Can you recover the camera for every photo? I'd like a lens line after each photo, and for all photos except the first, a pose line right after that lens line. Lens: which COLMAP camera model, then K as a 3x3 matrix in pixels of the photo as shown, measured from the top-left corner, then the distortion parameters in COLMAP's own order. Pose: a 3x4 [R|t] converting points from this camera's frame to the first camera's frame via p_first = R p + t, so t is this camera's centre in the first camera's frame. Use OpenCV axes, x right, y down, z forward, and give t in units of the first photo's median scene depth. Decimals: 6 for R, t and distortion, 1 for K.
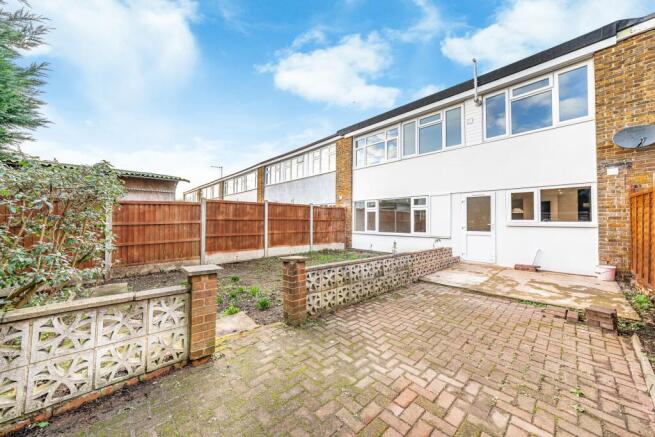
lens RADIAL K [[239.8, 0, 328.1], [0, 239.8, 219.4], [0, 0, 1]] dist [-0.006578, 0.002869]
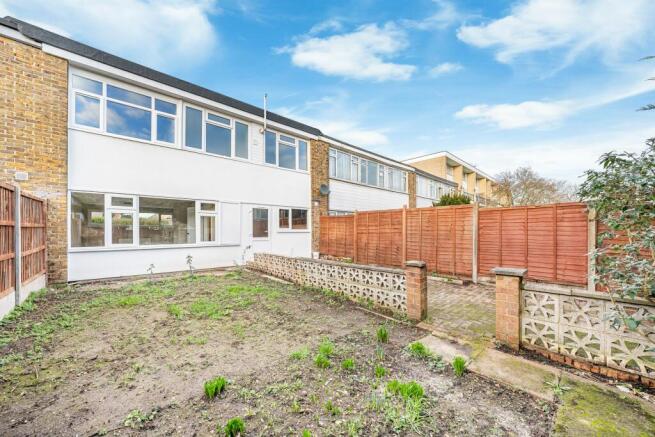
lens RADIAL K [[239.8, 0, 334.1], [0, 239.8, 229.8], [0, 0, 1]] dist [-0.006578, 0.002869]
pose [[-0.001744, -0.003145, 0.999994, -0.579398], [-0.010636, 0.999939, 0.003126, 0.003598], [-0.999942, -0.010630, -0.001778, 0.629410]]
